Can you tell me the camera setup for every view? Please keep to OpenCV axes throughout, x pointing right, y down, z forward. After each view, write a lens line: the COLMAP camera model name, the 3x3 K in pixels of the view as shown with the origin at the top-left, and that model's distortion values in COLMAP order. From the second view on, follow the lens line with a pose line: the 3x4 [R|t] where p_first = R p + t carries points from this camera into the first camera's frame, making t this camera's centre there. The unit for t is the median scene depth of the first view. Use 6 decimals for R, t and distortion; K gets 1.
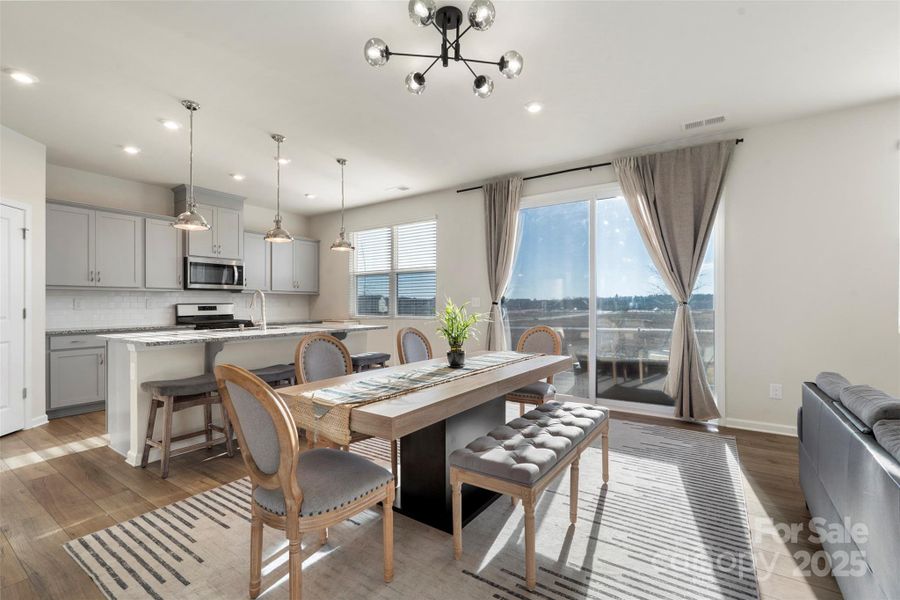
lens RADIAL K [[399.3, 0, 450.8], [0, 399.3, 303.9], [0, 0, 1]] dist [0.000572, -0.000017]
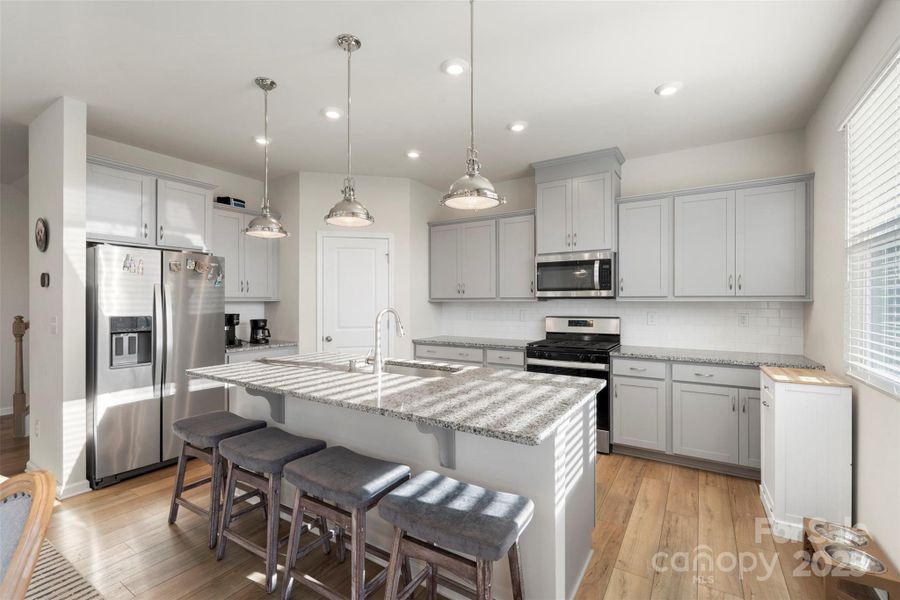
lens RADIAL K [[395.5, 0, 451.6], [0, 395.5, 300.8], [0, 0, 1]] dist [-0.000409, -0.000201]
pose [[0.040617, -0.000644, -0.999175, 0.114951], [0.002999, 0.999995, -0.000523, -0.037251], [0.999170, -0.002975, 0.040619, 0.928797]]
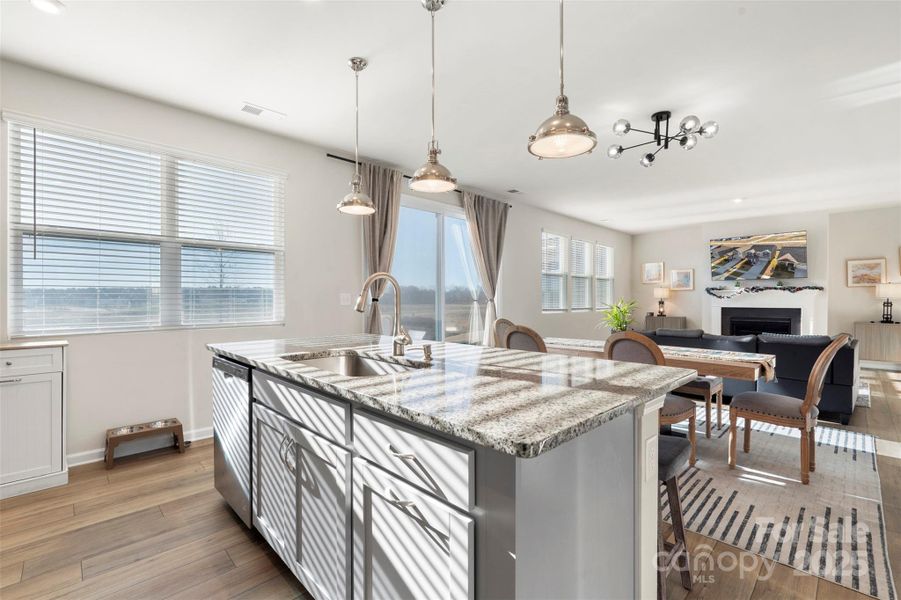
lens RADIAL K [[397.7, 0, 450.4], [0, 397.7, 303.8], [0, 0, 1]] dist [-0.000192, -0.000512]
pose [[0.190684, -0.009547, 0.981605, -0.796657], [0.000695, 0.999954, 0.009590, -0.001742], [-0.981651, -0.001147, 0.190682, 0.718620]]
